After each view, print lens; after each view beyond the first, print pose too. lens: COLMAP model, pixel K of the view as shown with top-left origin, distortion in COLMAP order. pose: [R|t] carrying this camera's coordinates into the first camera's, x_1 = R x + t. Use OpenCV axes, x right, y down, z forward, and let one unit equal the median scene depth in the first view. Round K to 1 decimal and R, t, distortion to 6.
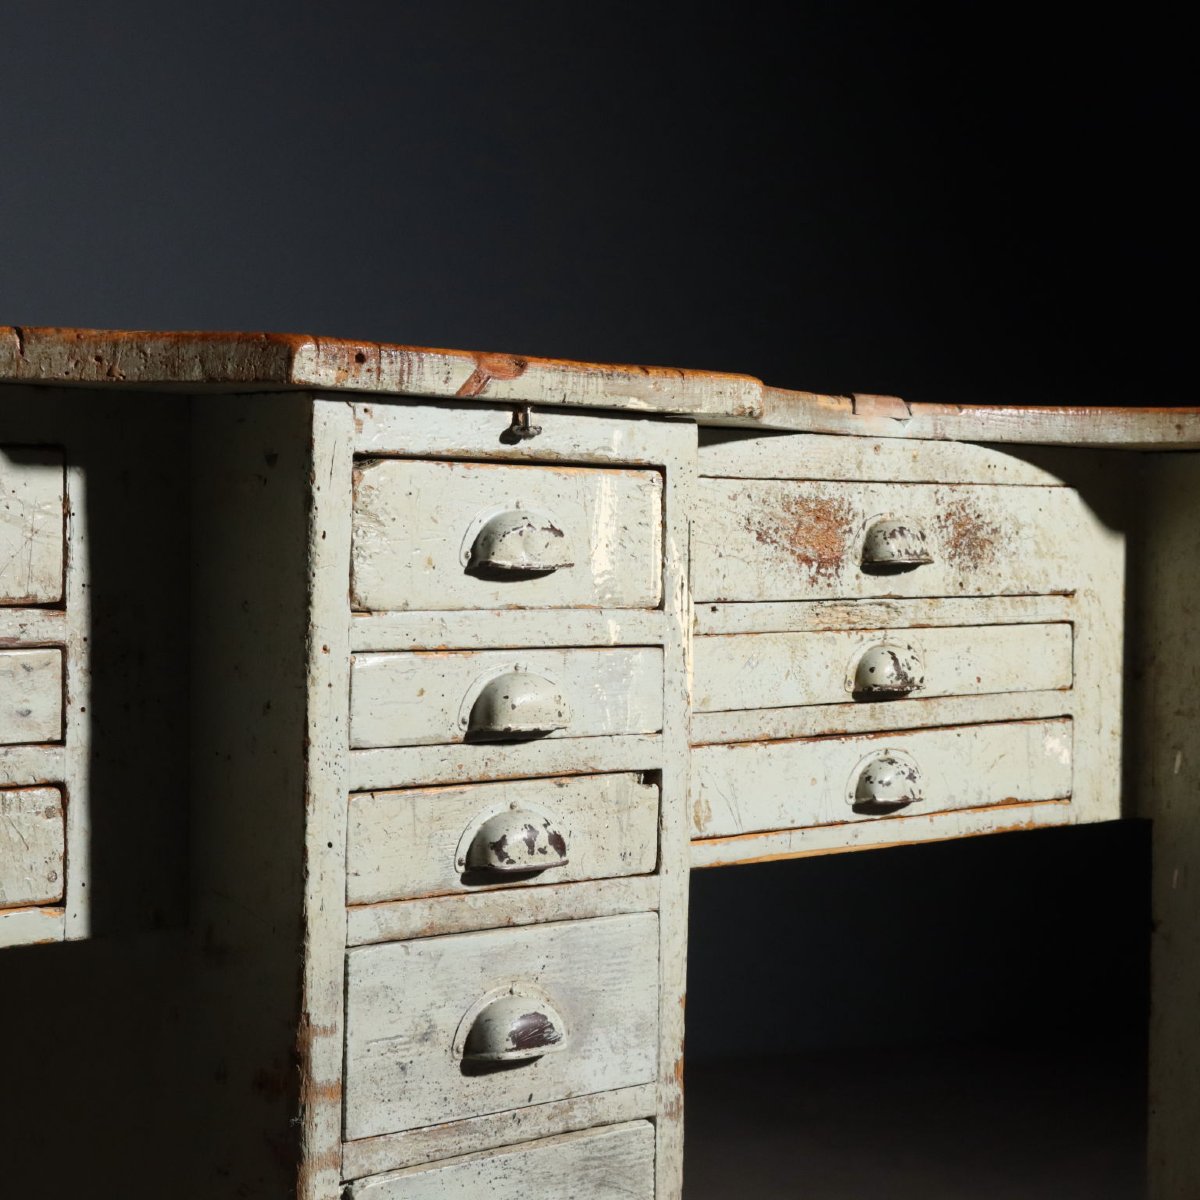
lens RADIAL K [[2845.5, 0, 600.0], [0, 2845.5, 600.0], [0, 0, 1]] dist [0.038892, -0.228064]
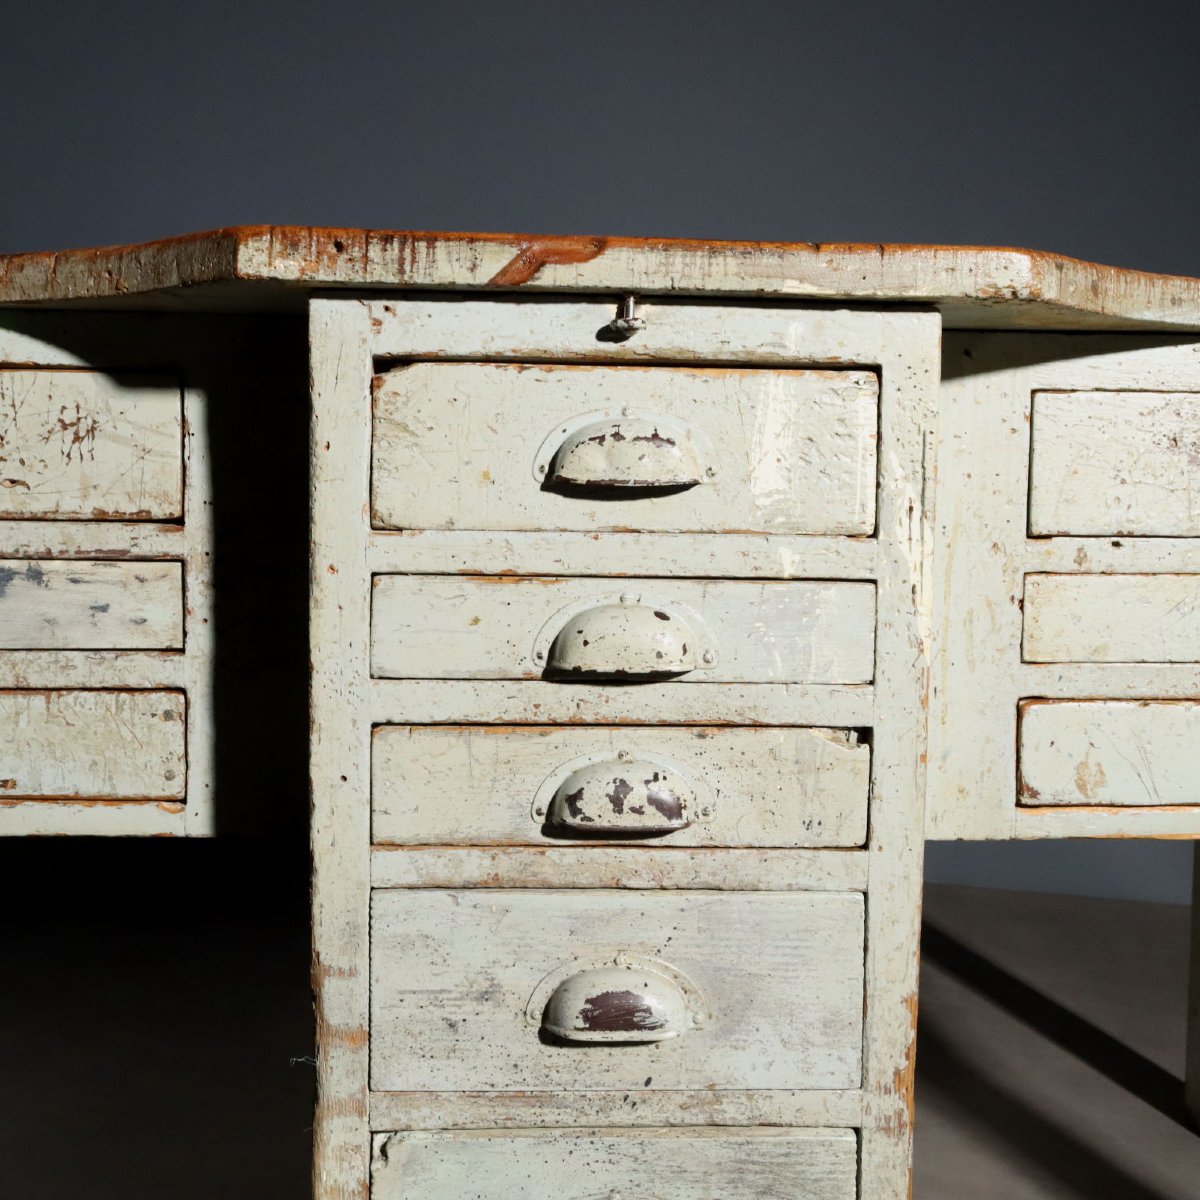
lens RADIAL K [[1459.6, 0, 583.1], [0, 1459.6, 606.0], [0, 0, 1]] dist [-0.026121, 0.080250]
pose [[0.713411, 0.042972, -0.699427, 0.282035], [-0.017865, 0.998909, 0.043150, 0.006921], [0.700518, -0.018288, 0.713401, 0.683572]]
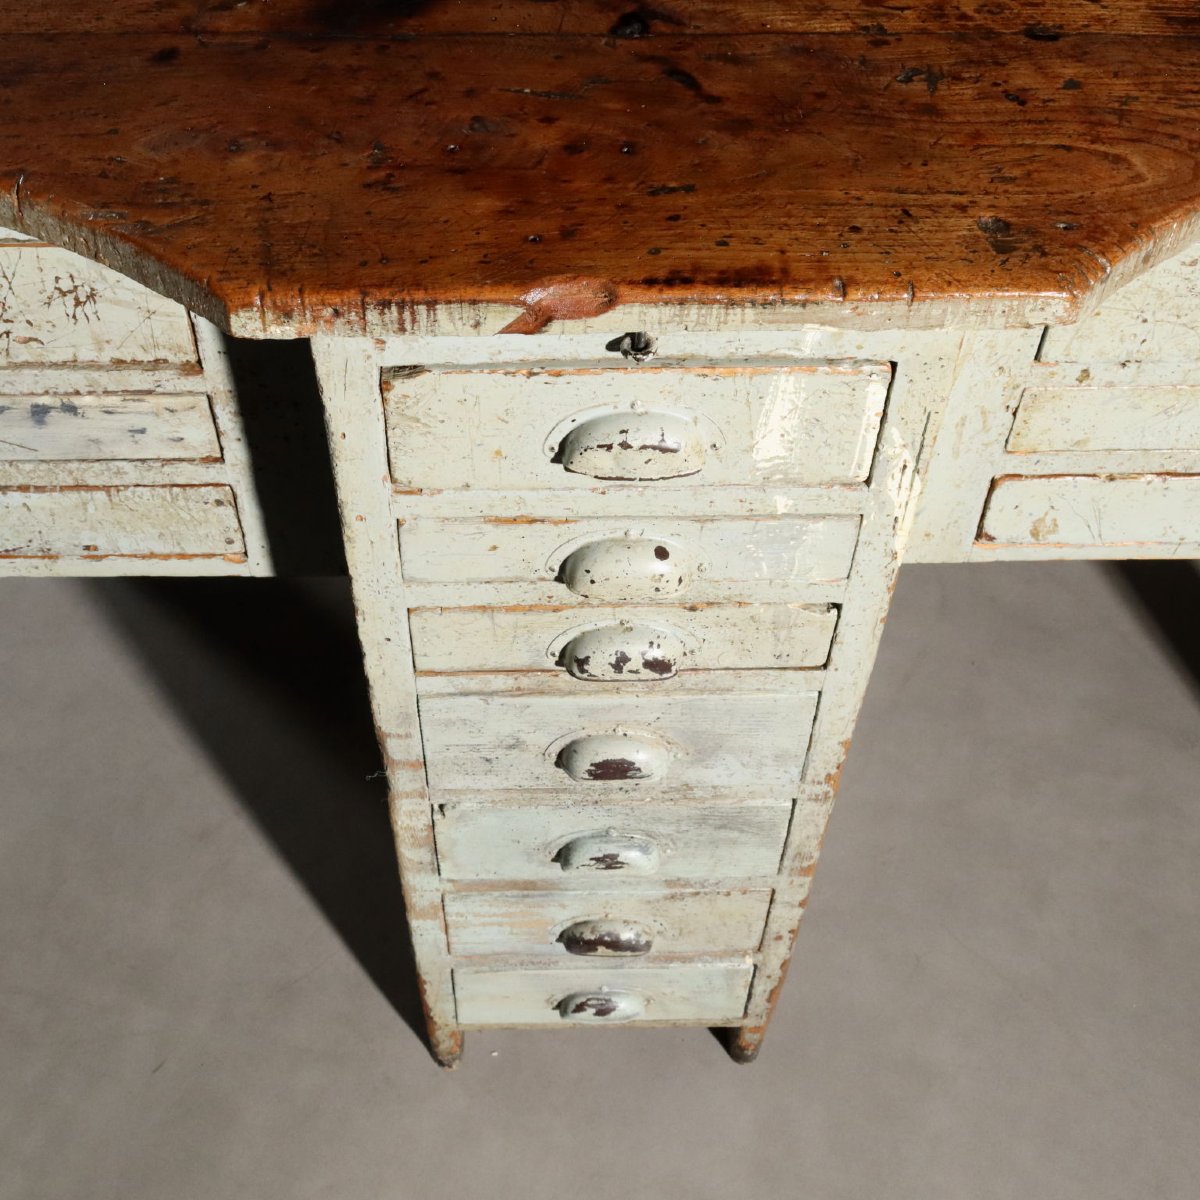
lens RADIAL K [[1459.6, 0, 583.1], [0, 1459.6, 606.0], [0, 0, 1]] dist [-0.026121, 0.080250]
pose [[0.700030, 0.541761, -0.465245, 0.206903], [-0.020422, 0.666422, 0.745295, -0.333518], [0.713821, -0.512228, 0.477579, 0.755807]]
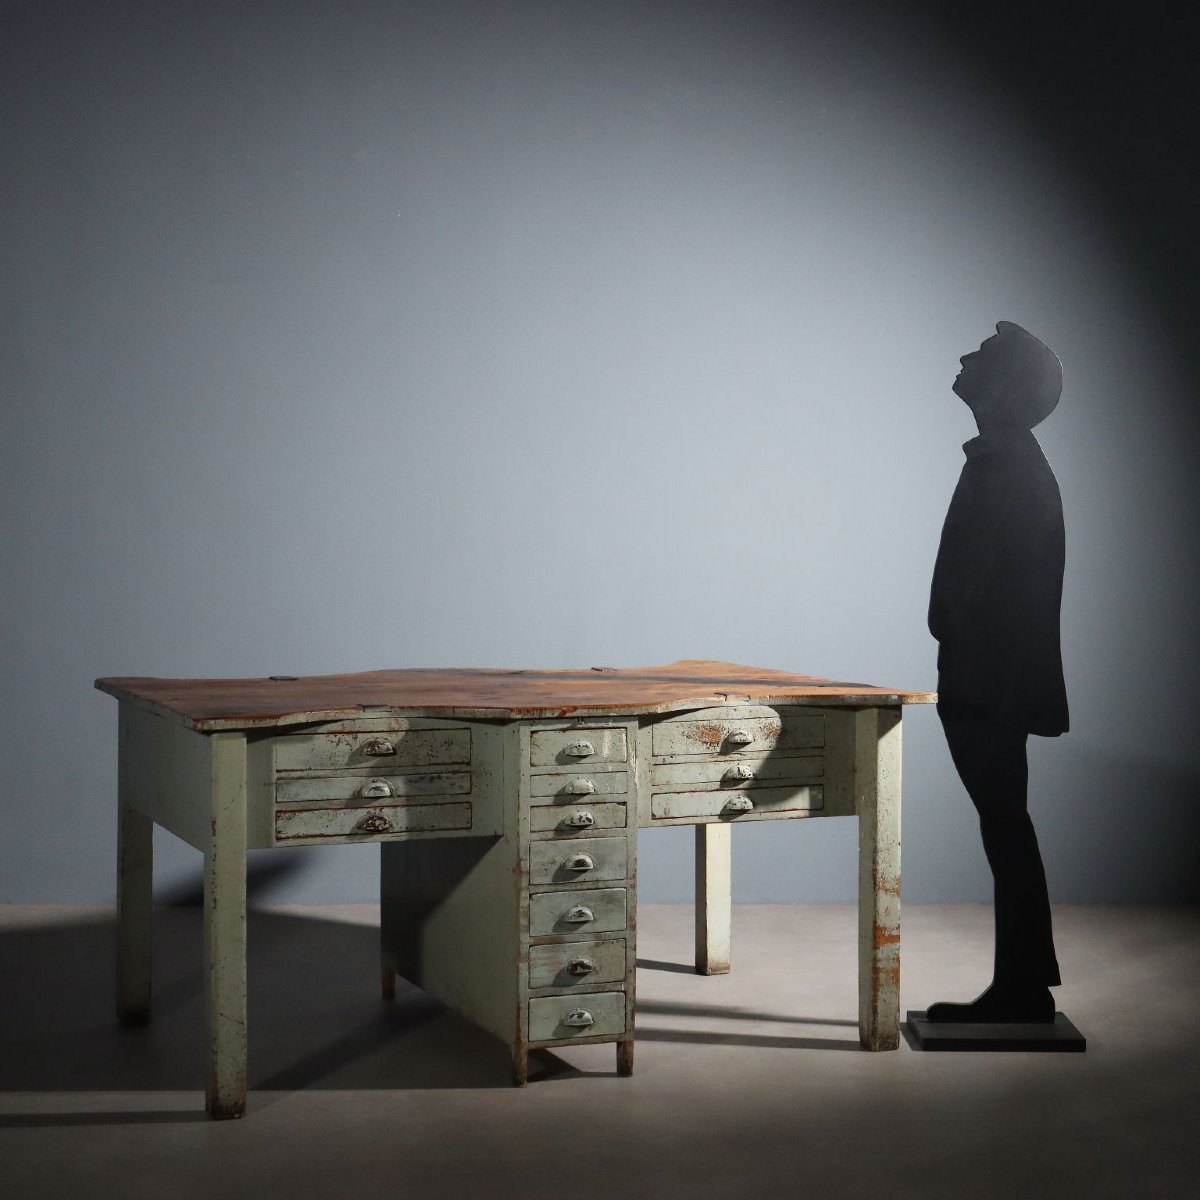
lens RADIAL K [[2282.8, 0, 600.0], [0, 2282.8, 600.0], [0, 0, 1]] dist [0.016792, 0.006171]
pose [[0.911568, 0.009214, -0.411046, 1.425704], [-0.001111, 0.999800, 0.019948, -0.315992], [0.411147, -0.017727, 0.911397, -2.130188]]
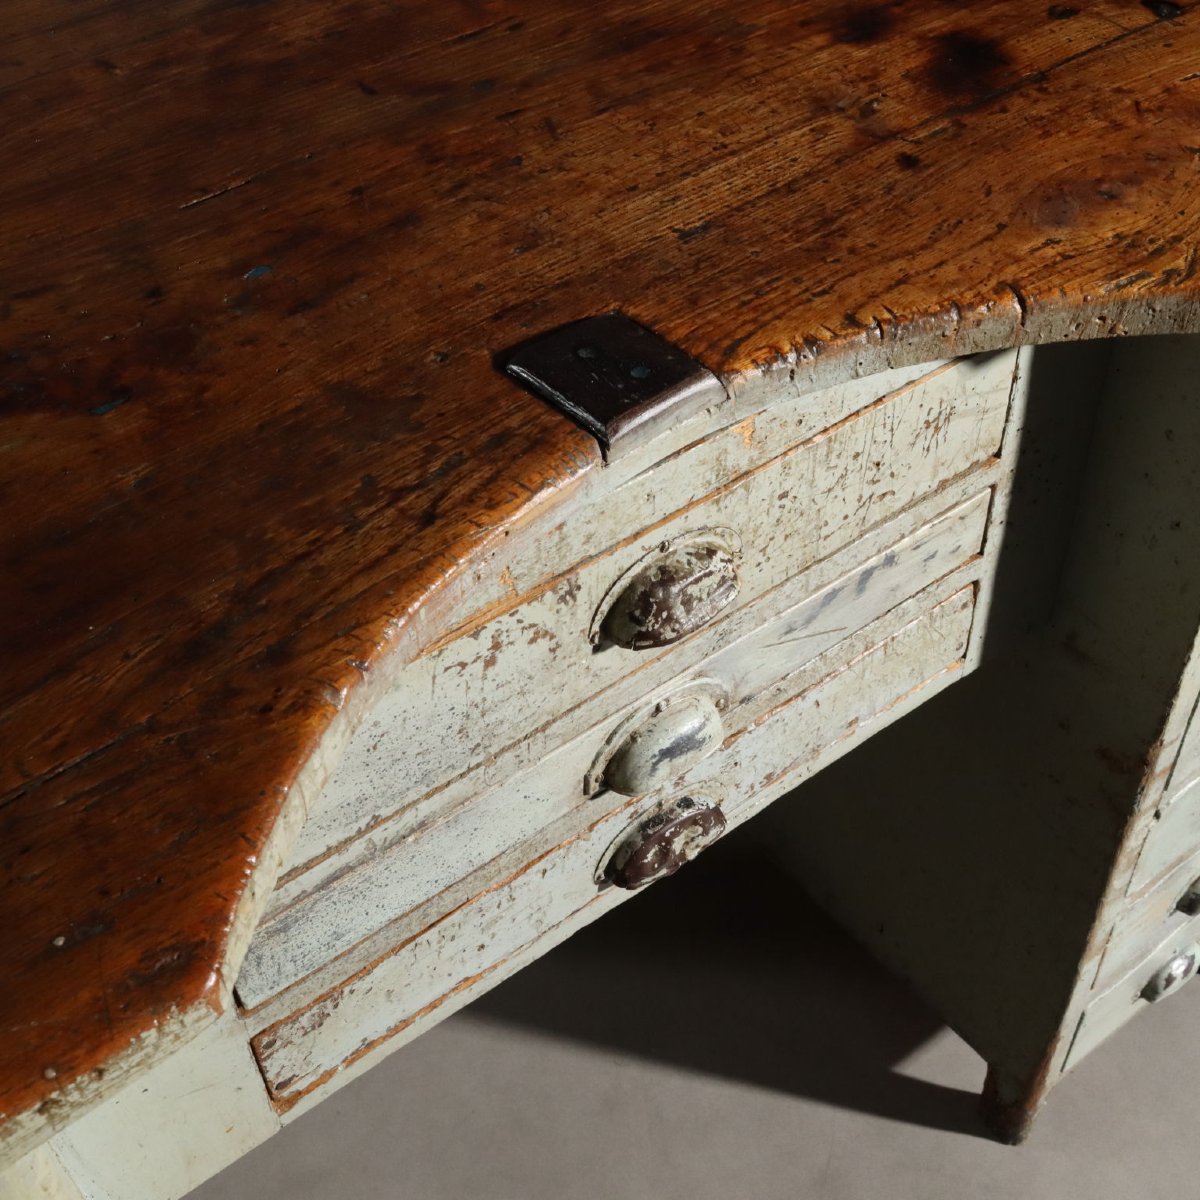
lens RADIAL K [[1541.2, 0, 600.0], [0, 1541.2, 600.0], [0, 0, 1]] dist [-0.027798, 0.032433]
pose [[0.985249, 0.080975, -0.150758, -0.230883], [0.042893, 0.735989, 0.675633, -0.325255], [0.165665, -0.672133, 0.721659, 0.512523]]
